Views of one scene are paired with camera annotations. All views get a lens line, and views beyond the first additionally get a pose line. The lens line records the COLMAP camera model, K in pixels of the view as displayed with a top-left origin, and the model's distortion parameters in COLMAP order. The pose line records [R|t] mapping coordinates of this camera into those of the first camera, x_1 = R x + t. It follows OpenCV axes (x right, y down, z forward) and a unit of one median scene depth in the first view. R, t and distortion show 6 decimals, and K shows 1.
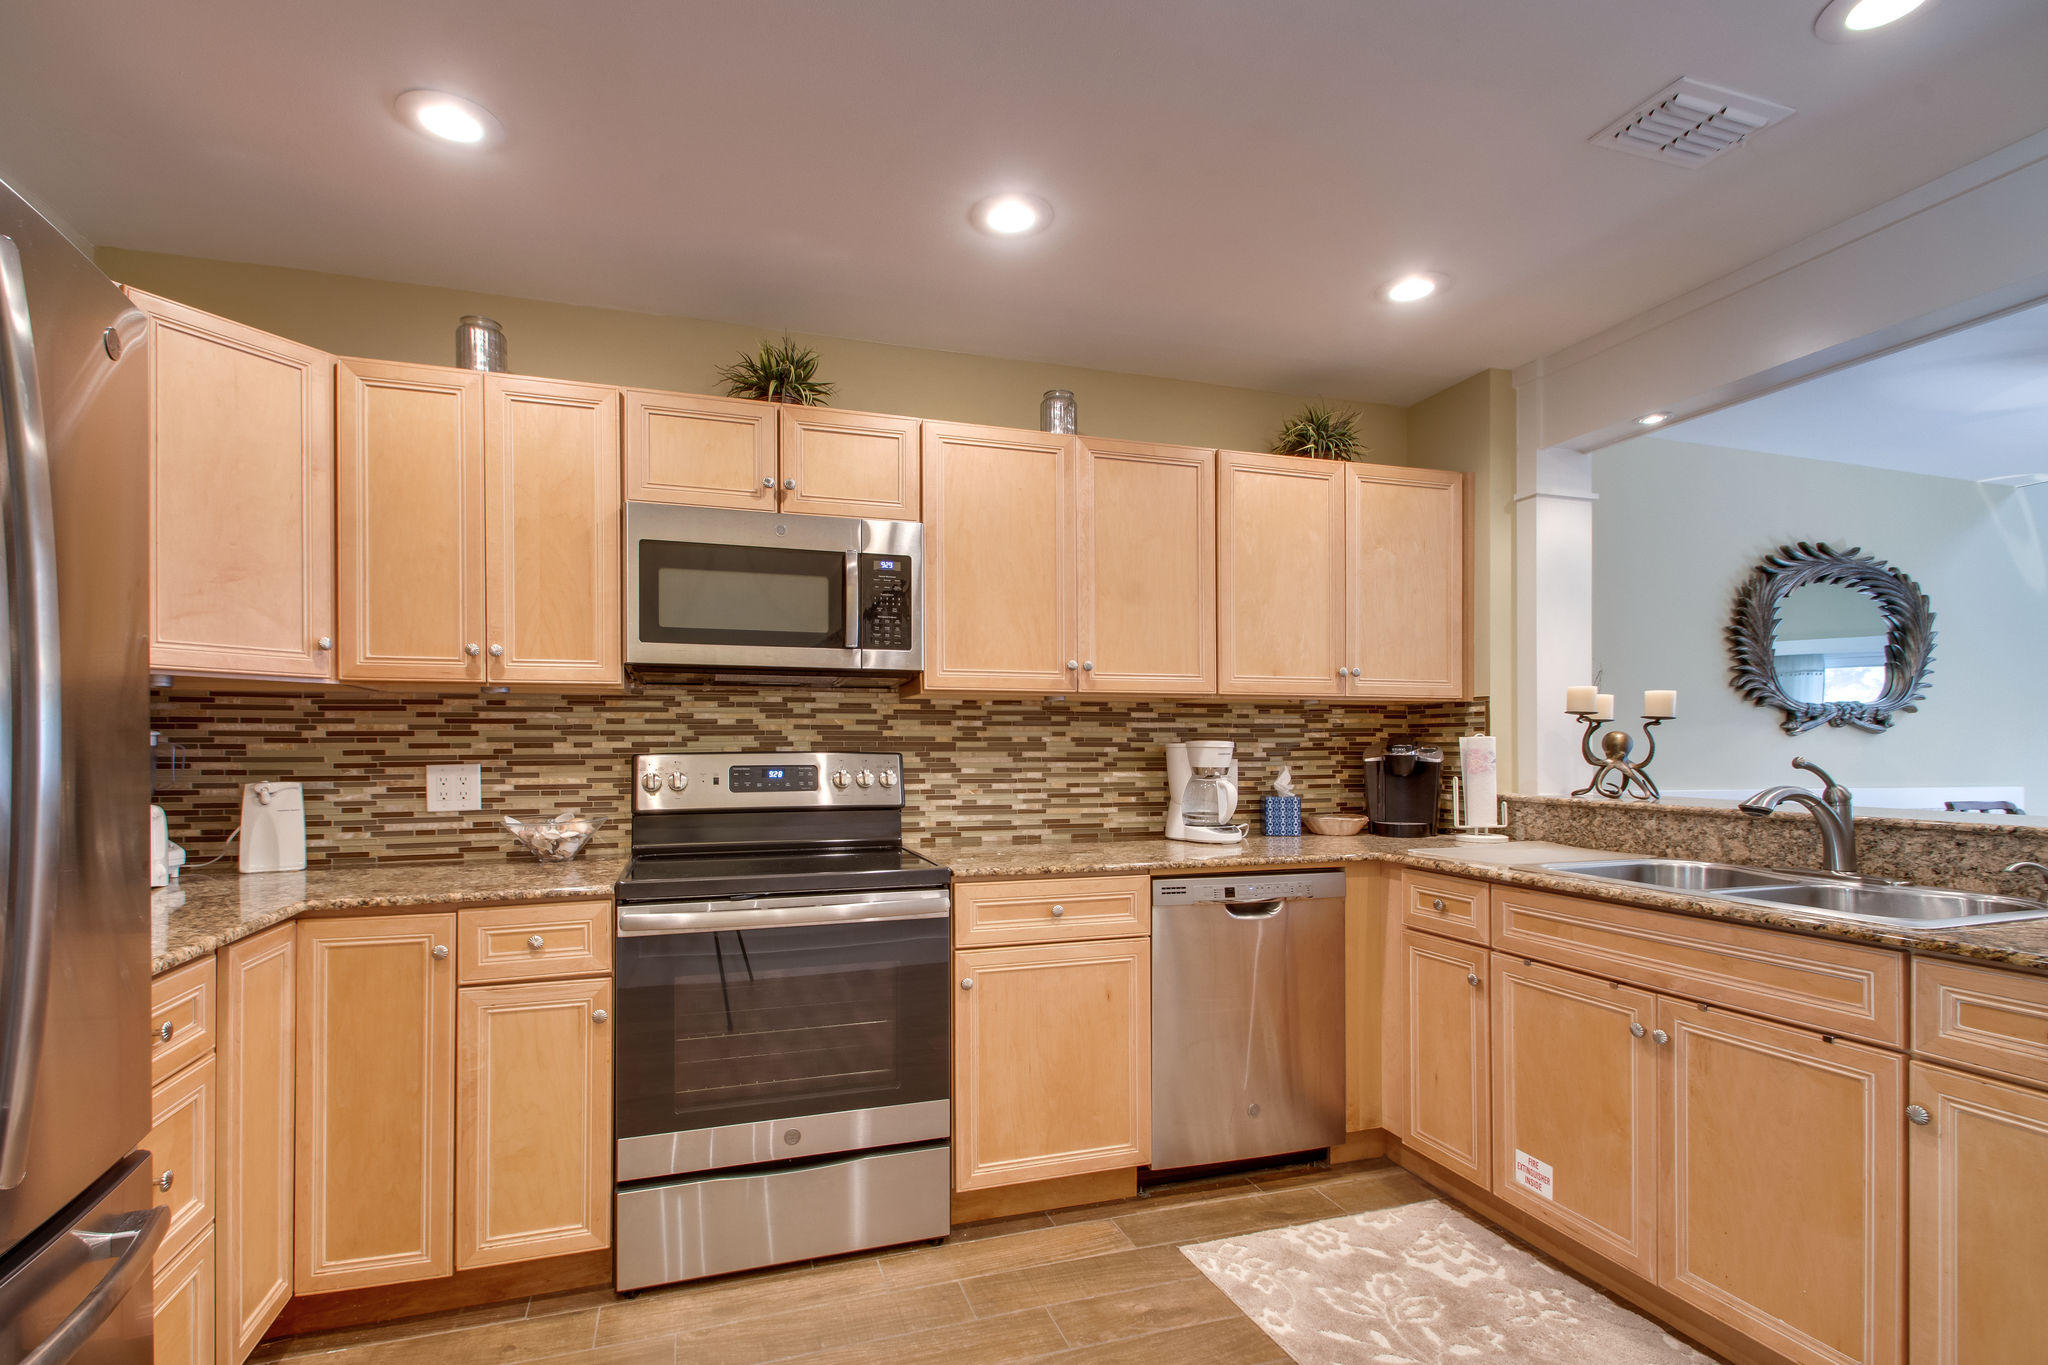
lens RADIAL K [[989.2, 0, 968.1], [0, 989.2, 742.4], [0, 0, 1]] dist [0.026262, -0.013851]
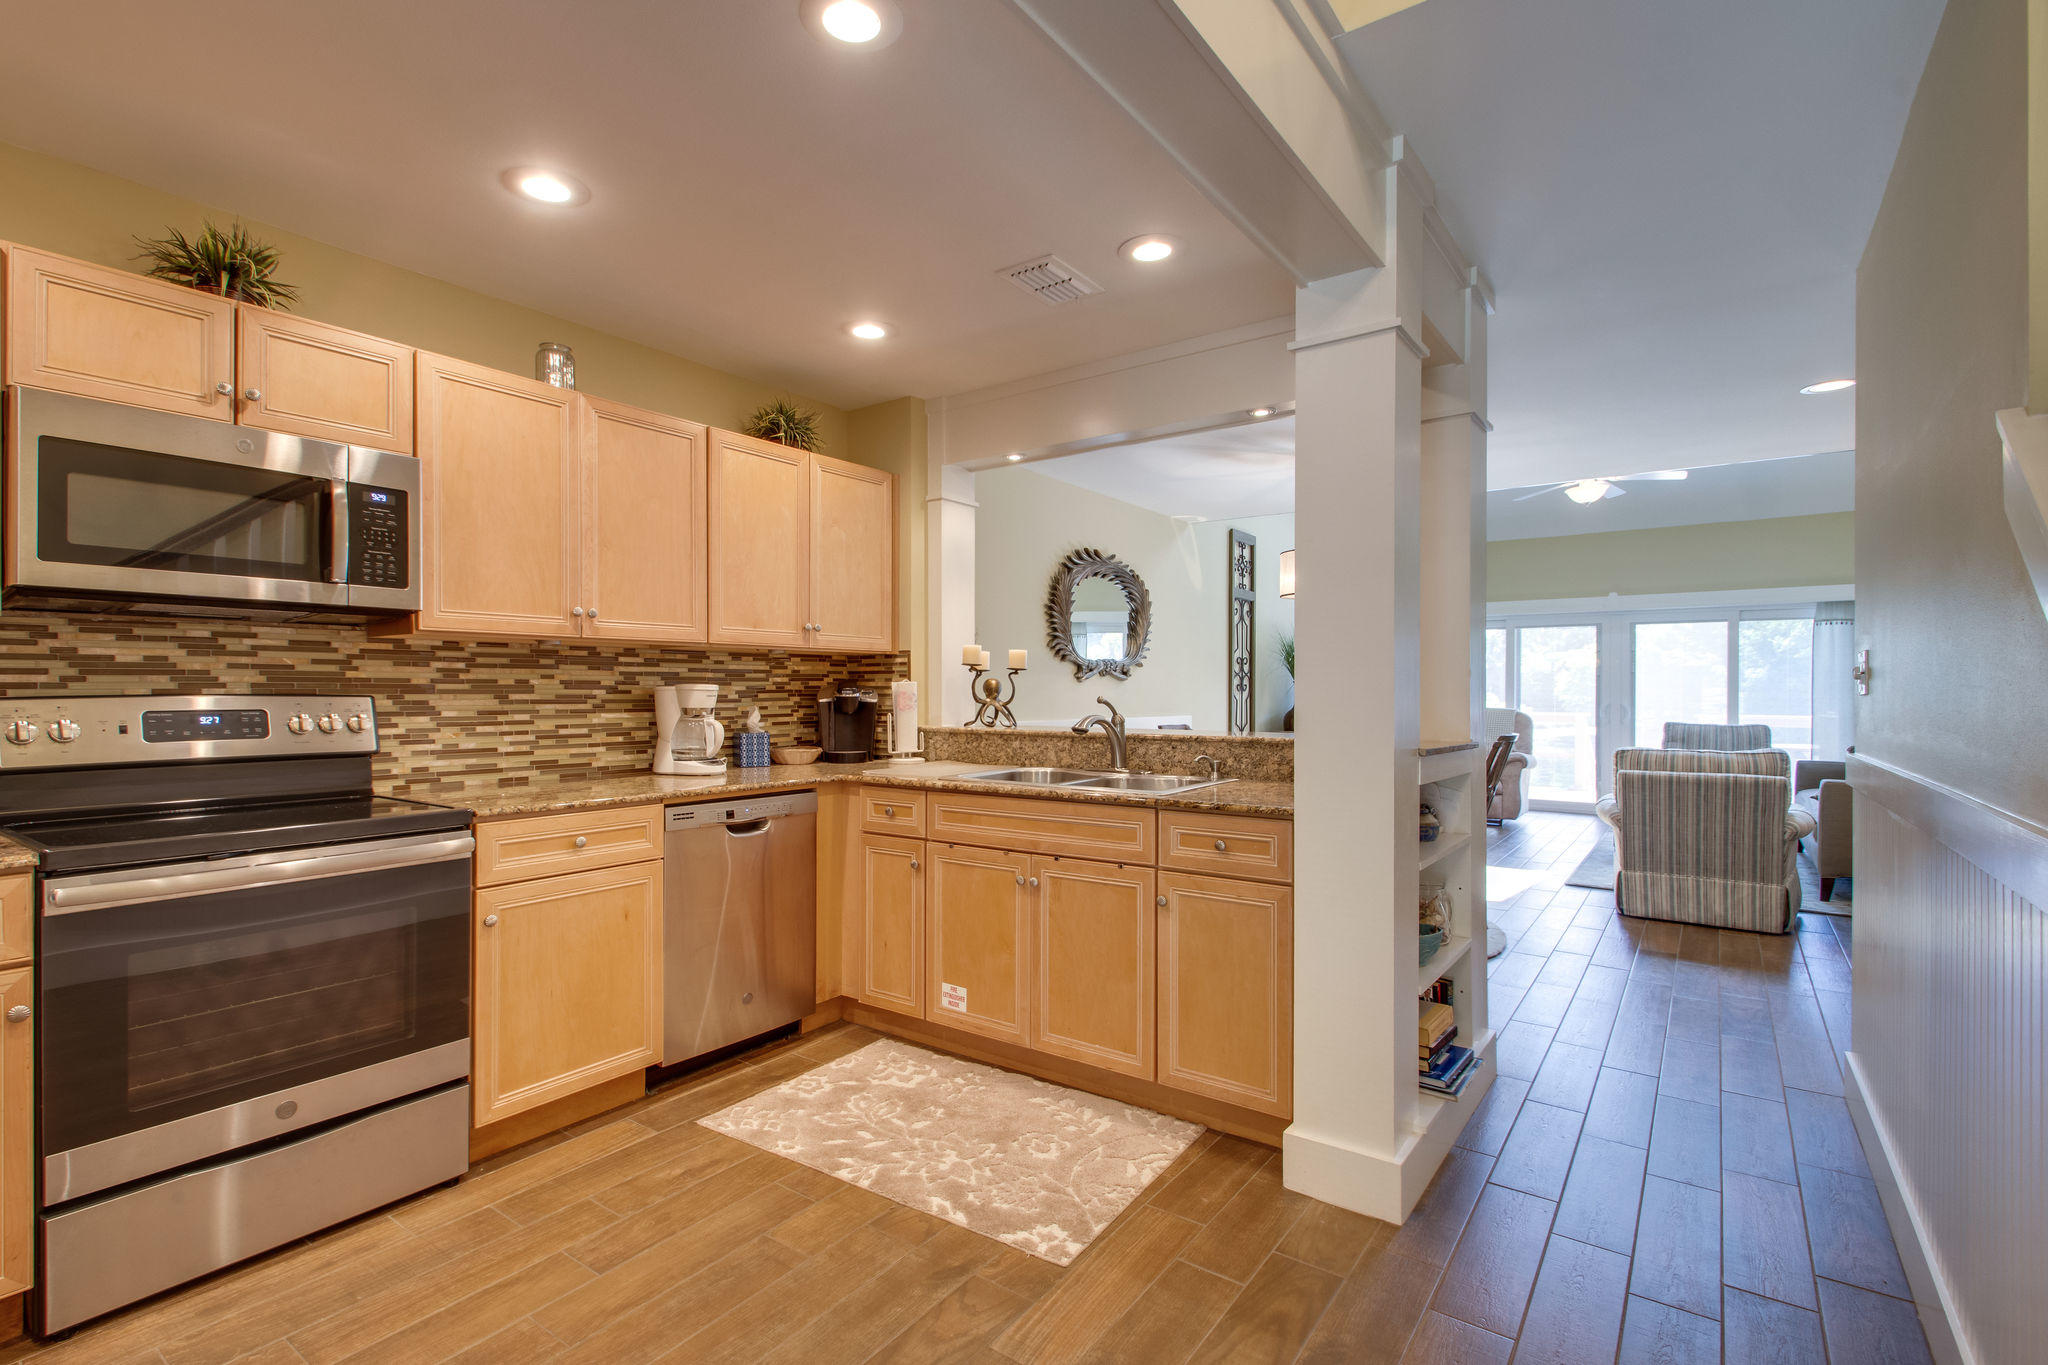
lens RADIAL K [[940.5, 0, 1017.7], [0, 940.5, 693.9], [0, 0, 1]] dist [0.020631, -0.002682]
pose [[0.806885, -0.001682, 0.590706, -0.116437], [-0.003539, 0.999964, 0.007681, -0.000056], [-0.590698, -0.008288, 0.806850, -0.090836]]
